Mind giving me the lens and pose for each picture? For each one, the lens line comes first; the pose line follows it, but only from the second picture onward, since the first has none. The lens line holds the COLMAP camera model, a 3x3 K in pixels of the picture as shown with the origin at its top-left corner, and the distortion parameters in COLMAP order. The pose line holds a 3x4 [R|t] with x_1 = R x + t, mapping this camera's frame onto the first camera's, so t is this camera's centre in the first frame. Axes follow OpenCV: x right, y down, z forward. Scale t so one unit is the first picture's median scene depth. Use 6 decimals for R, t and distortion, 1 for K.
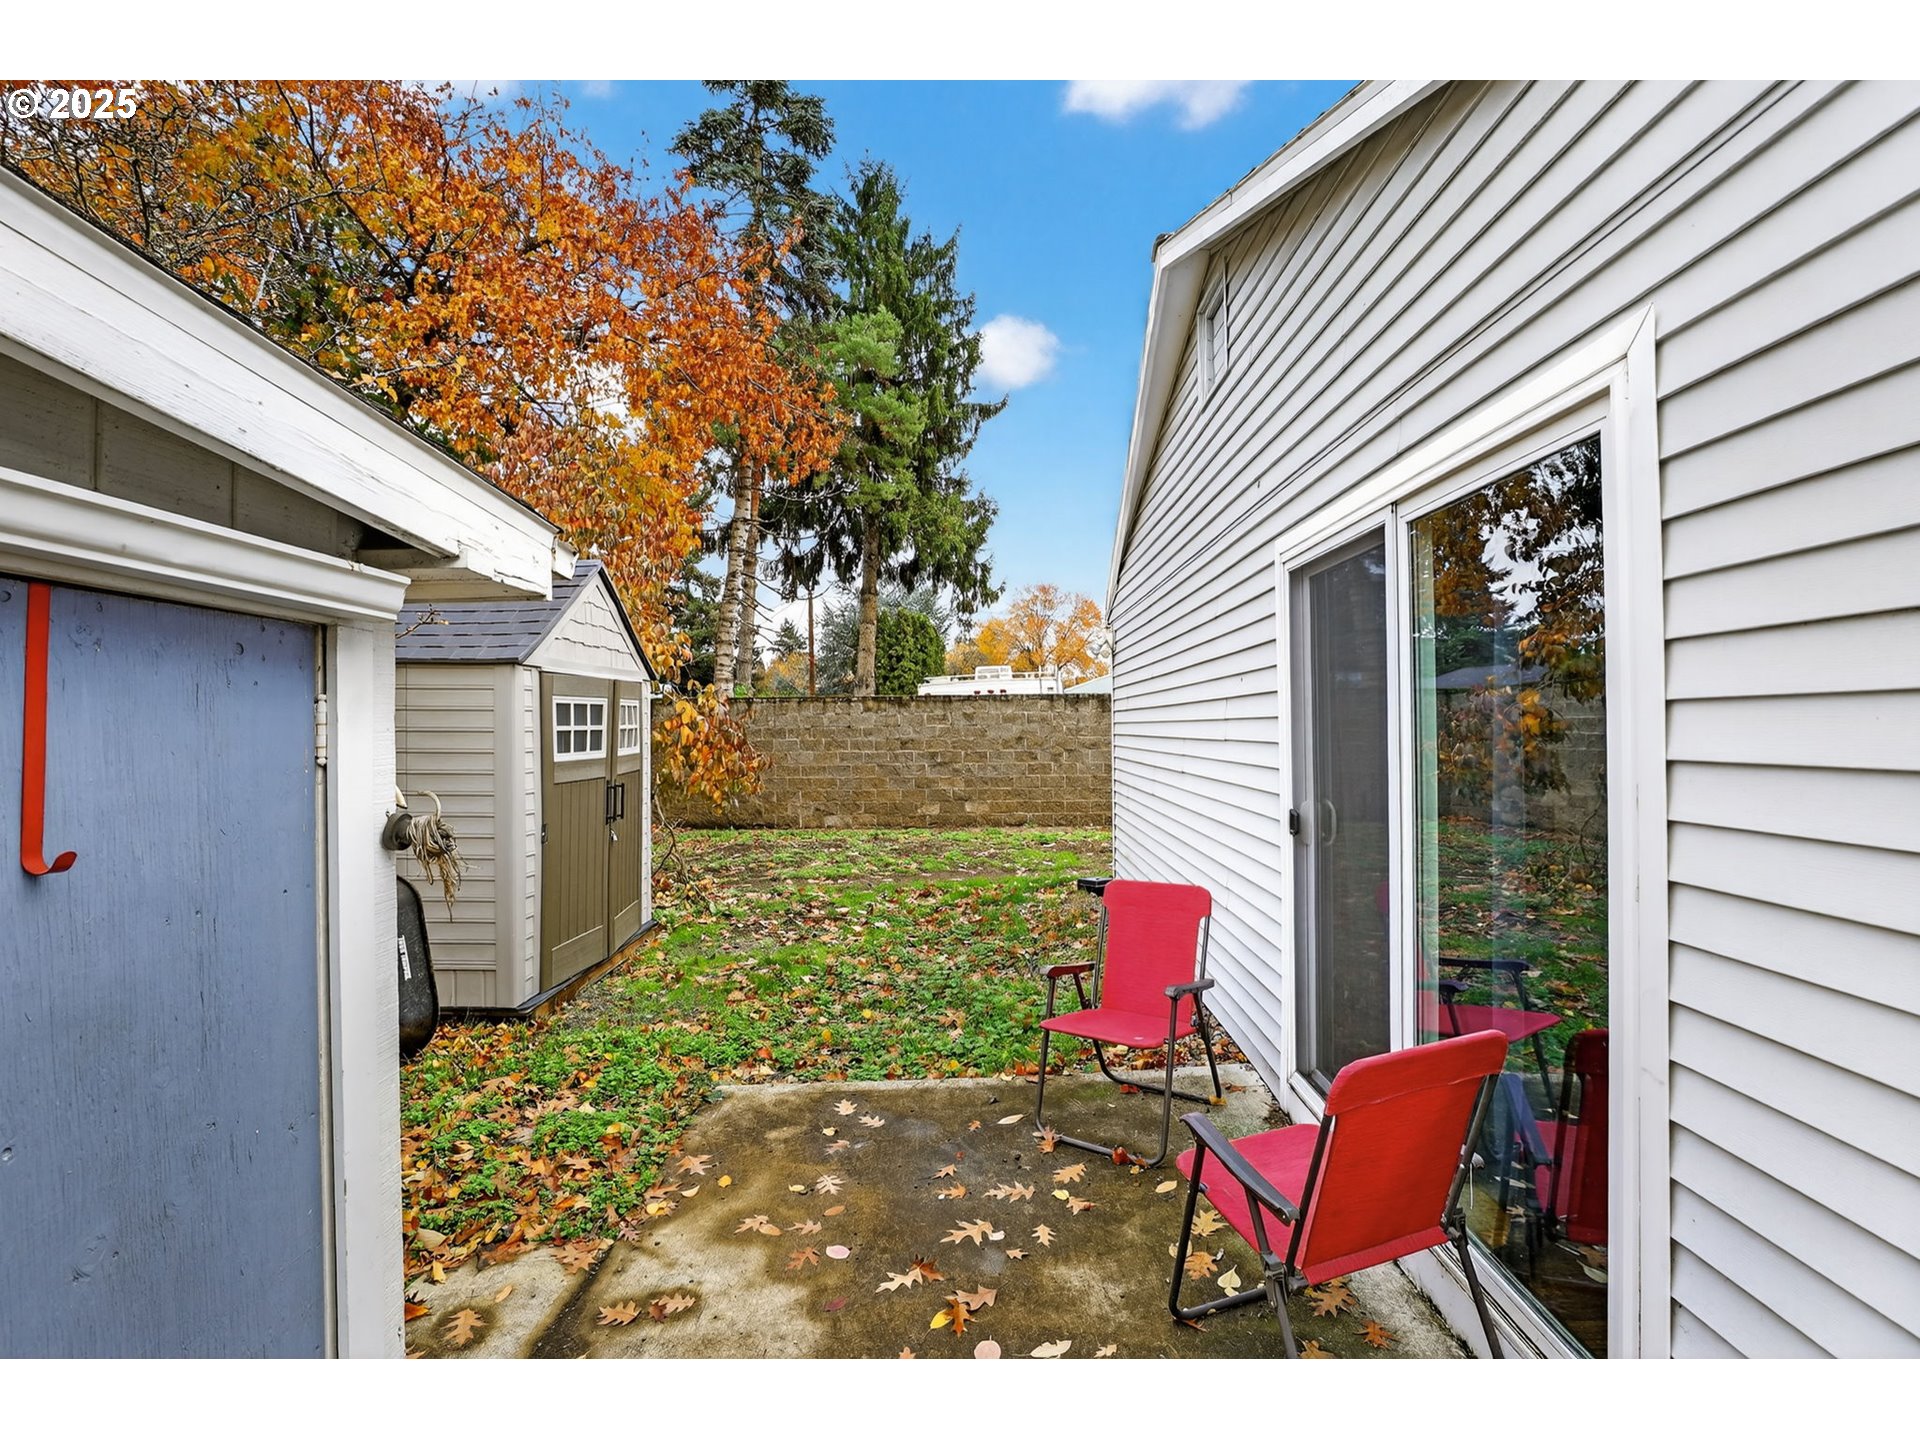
lens RADIAL K [[899.2, 0, 972.5], [0, 899.2, 714.6], [0, 0, 1]] dist [-0.026811, 0.000270]
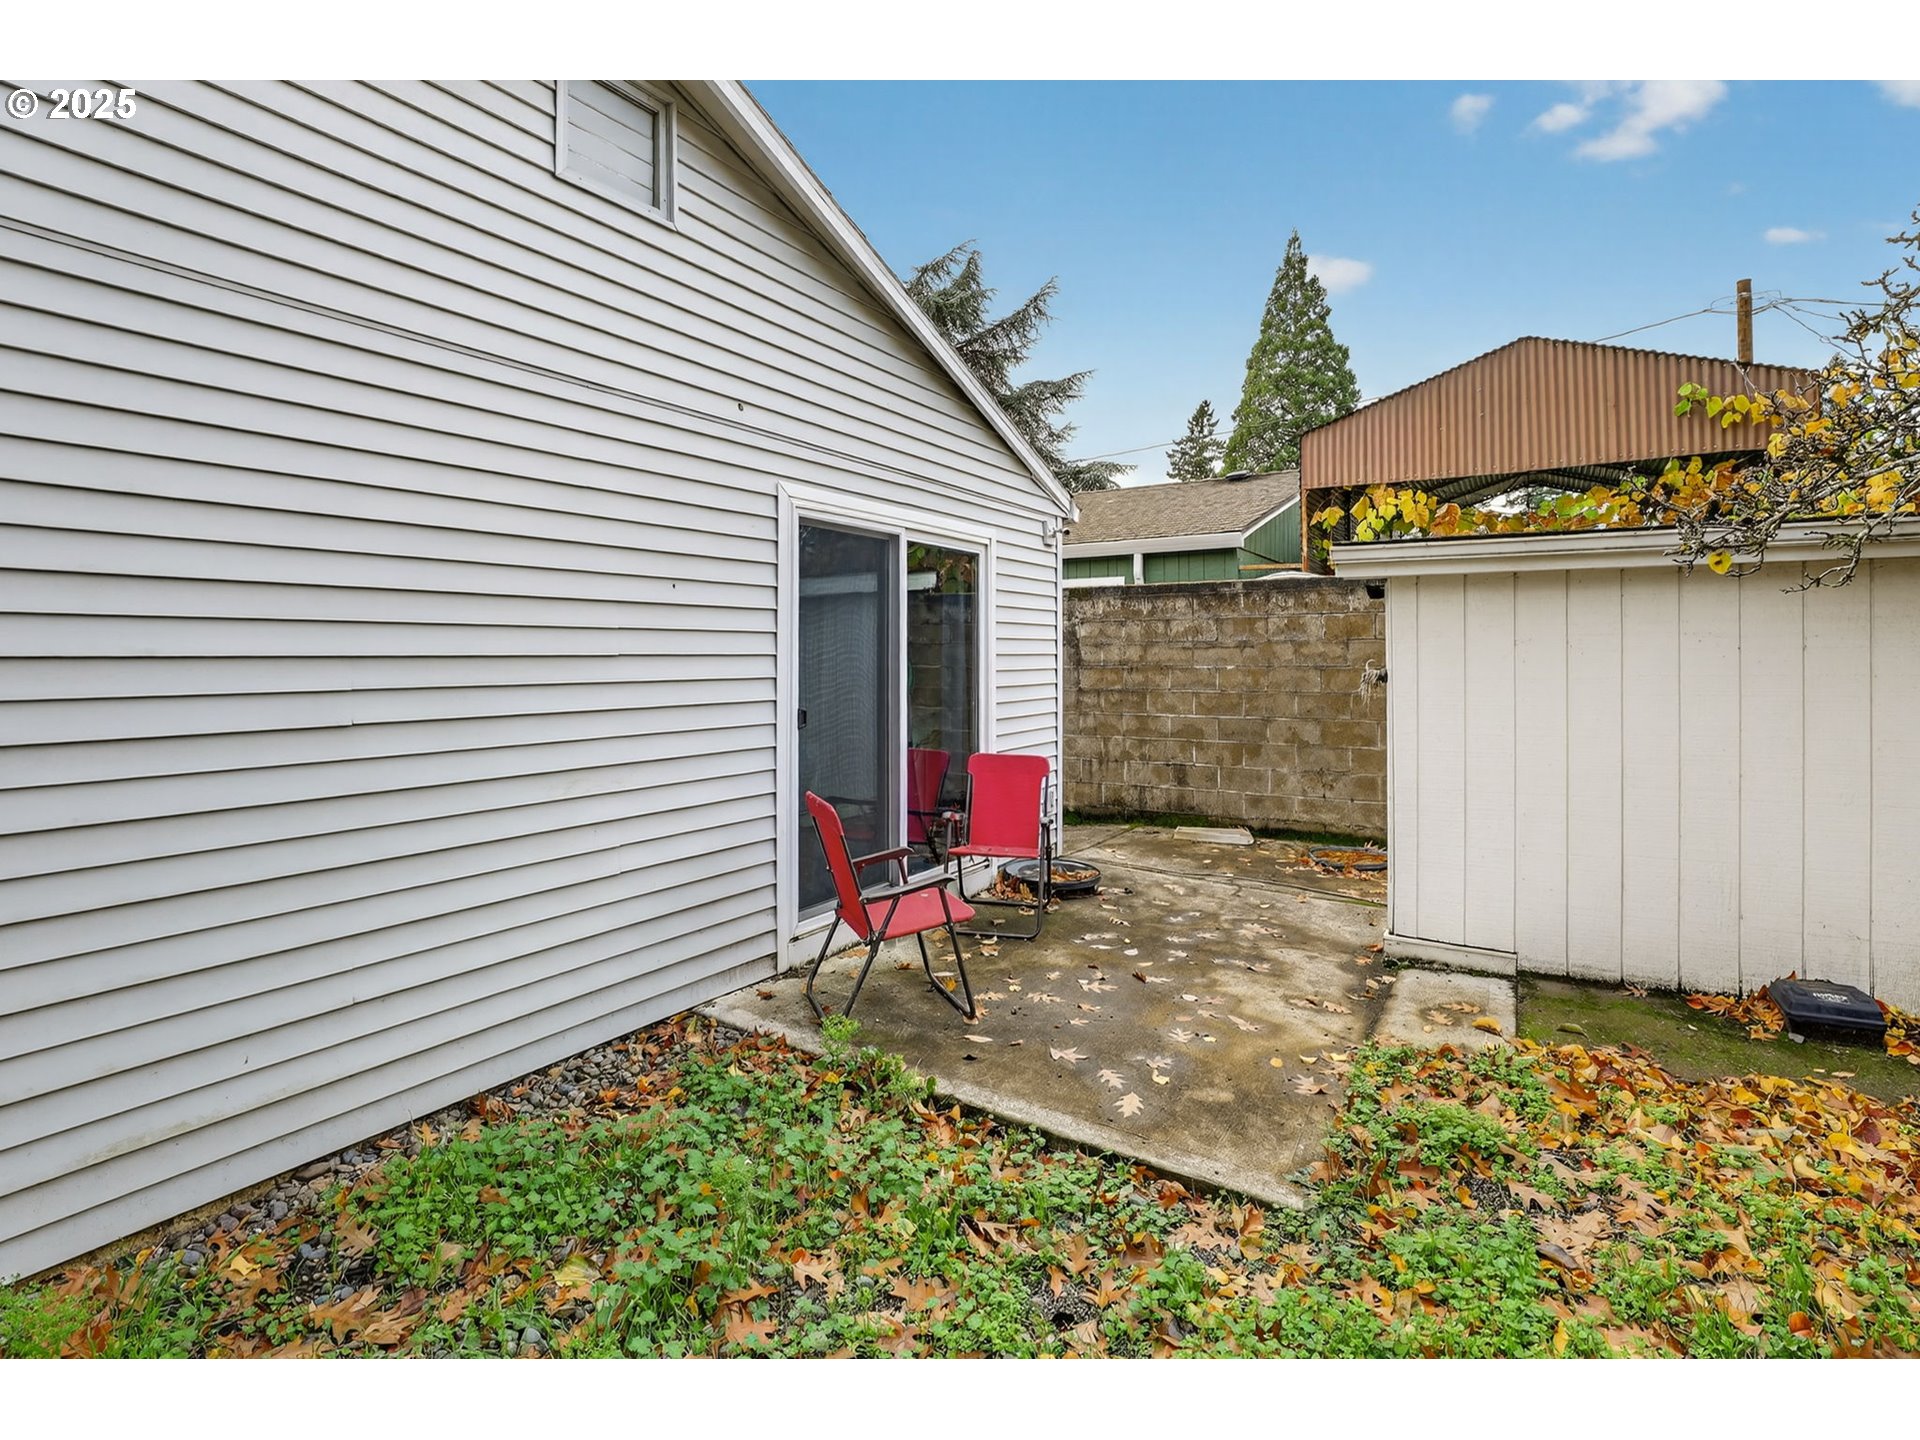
lens RADIAL K [[921.2, 0, 931.2], [0, 921.2, 658.9], [0, 0, 1]] dist [-0.027564, 0.000414]
pose [[-0.836943, 0.010447, 0.547190, -0.385043], [0.000196, 0.999823, -0.018790, 0.046797], [-0.547289, -0.015619, -0.836798, 1.544362]]
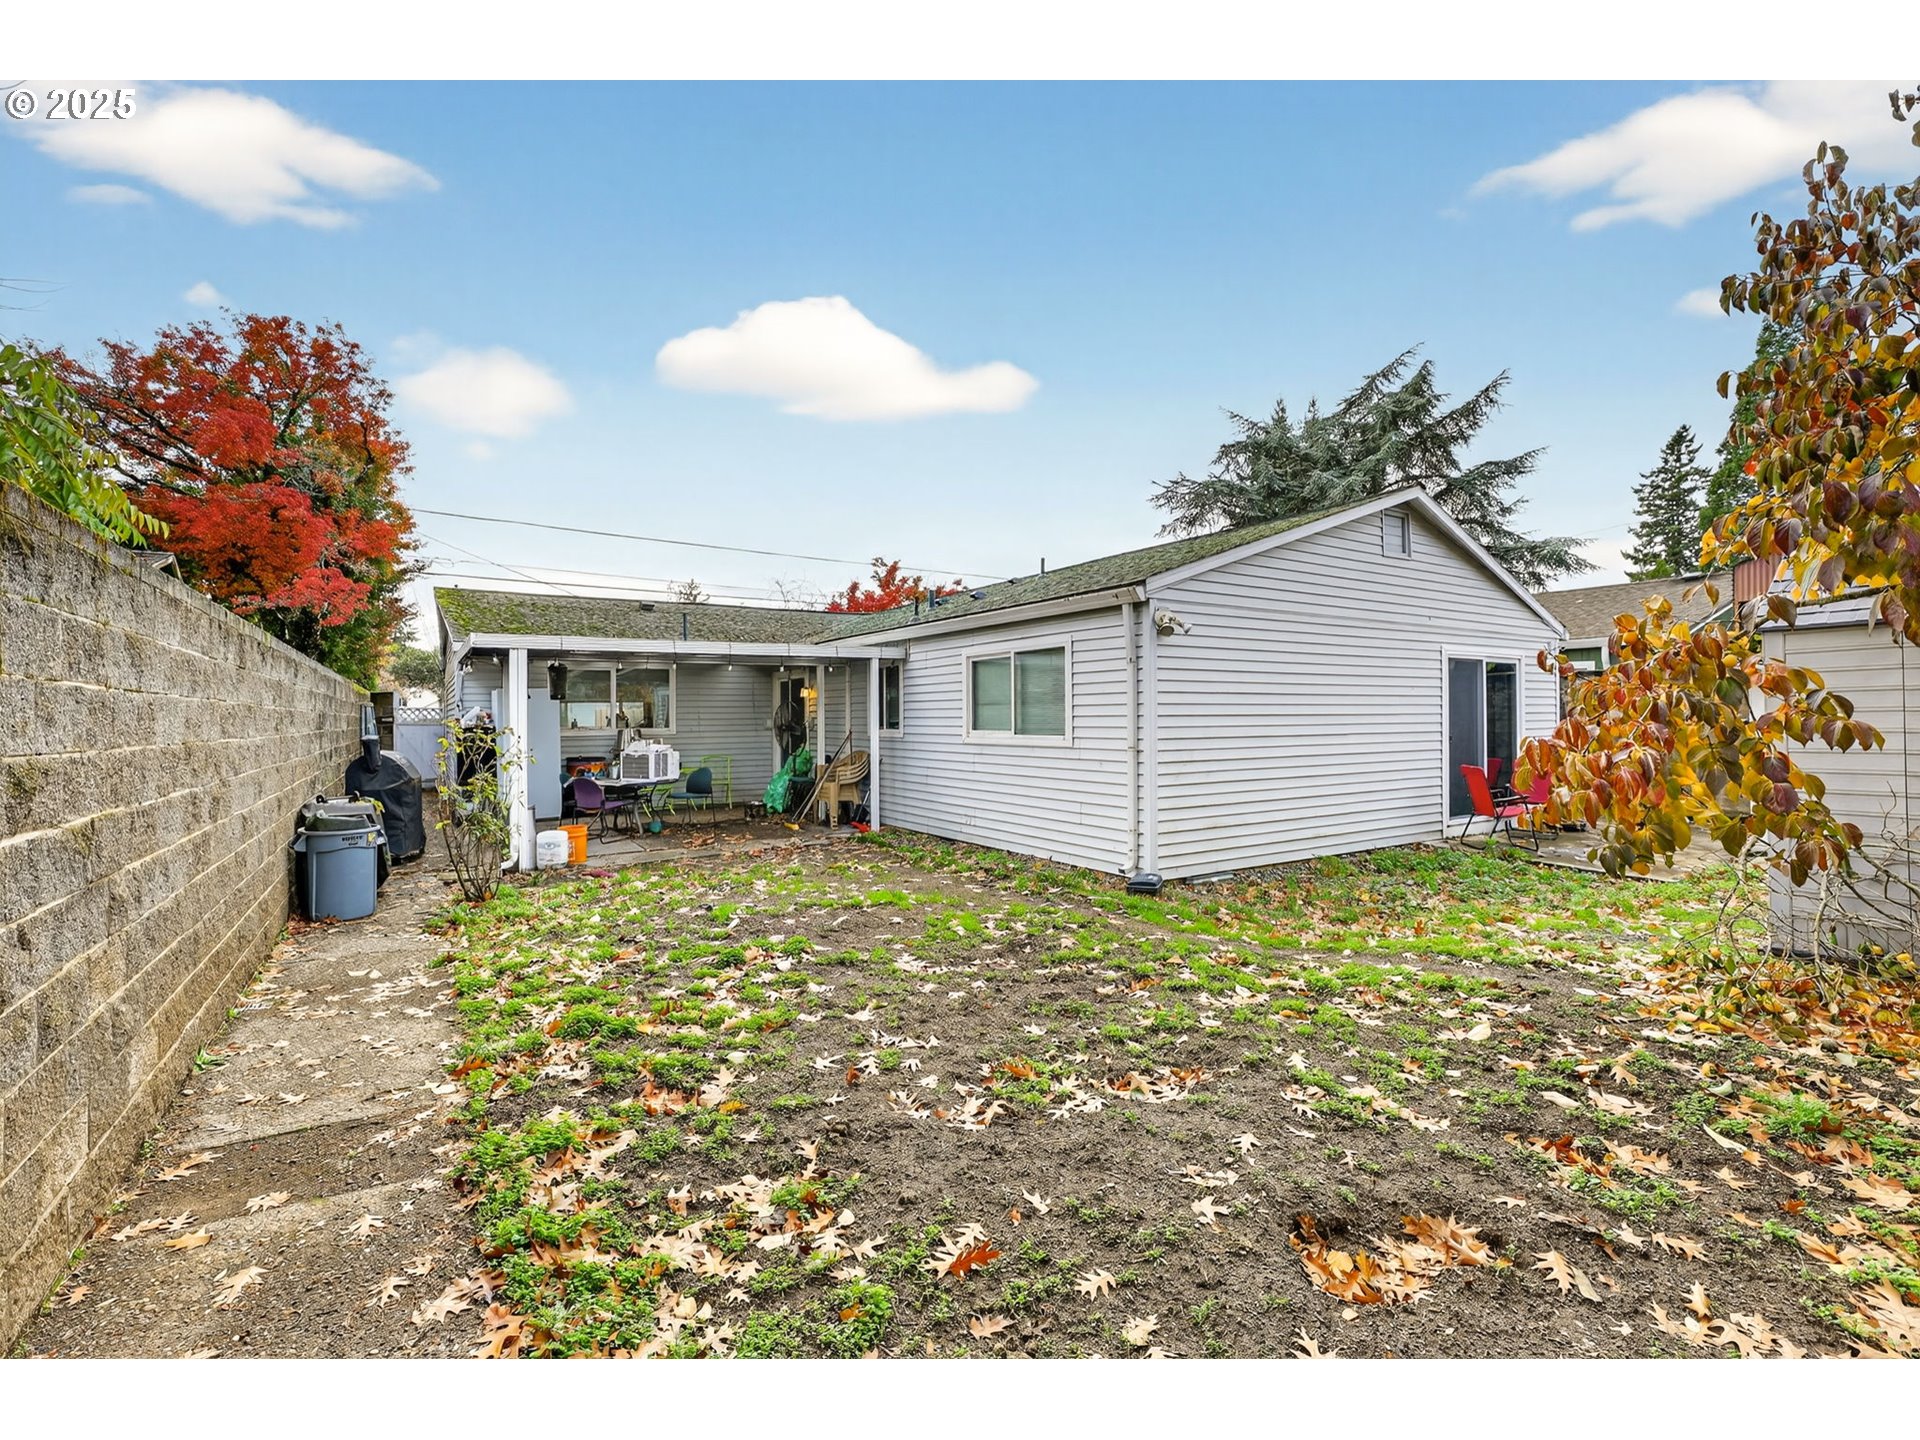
lens RADIAL K [[866.3, 0, 960.8], [0, 866.3, 711.0], [0, 0, 1]] dist [-0.015360, 0.000110]
pose [[-0.546470, 0.012129, 0.837391, -0.963104], [-0.008025, 0.999773, -0.019718, 0.075344], [-0.837441, -0.017496, -0.546248, 3.191629]]
